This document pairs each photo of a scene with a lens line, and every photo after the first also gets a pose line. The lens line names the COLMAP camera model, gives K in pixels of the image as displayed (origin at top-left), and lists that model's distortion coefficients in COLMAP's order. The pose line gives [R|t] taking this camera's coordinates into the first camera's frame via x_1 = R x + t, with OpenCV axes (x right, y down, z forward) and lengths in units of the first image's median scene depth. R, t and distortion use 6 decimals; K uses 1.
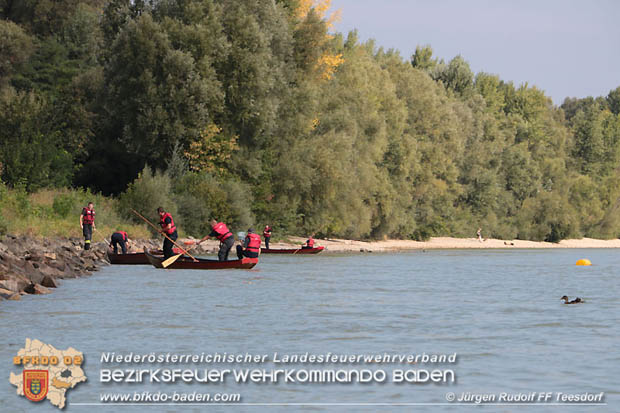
lens RADIAL K [[2871.6, 0, 310.0], [0, 2871.6, 206.5], [0, 0, 1]] dist [-1.663679, 152.632602]
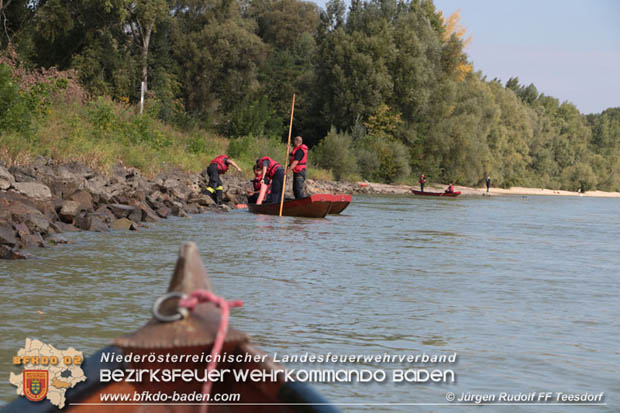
lens RADIAL K [[1336.0, 0, 310.0], [0, 1336.0, 206.5], [0, 0, 1]] dist [-0.028525, 0.313911]
pose [[0.995257, 0.039991, -0.088677, -0.008450], [-0.037366, 0.998819, 0.031064, 0.003207], [0.089815, -0.027603, 0.995576, 0.289129]]
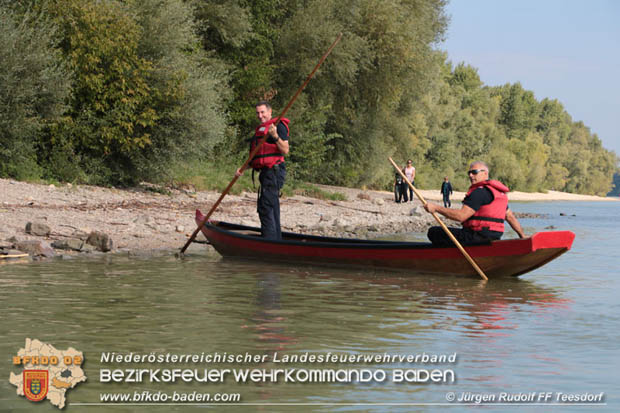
lens RADIAL K [[1336.0, 0, 310.0], [0, 1336.0, 206.5], [0, 0, 1]] dist [-0.028525, 0.313911]
pose [[0.999272, 0.013548, 0.035677, -0.013641], [-0.014408, 0.999609, 0.023979, 0.008695], [-0.035338, -0.024476, 0.999076, 0.729356]]
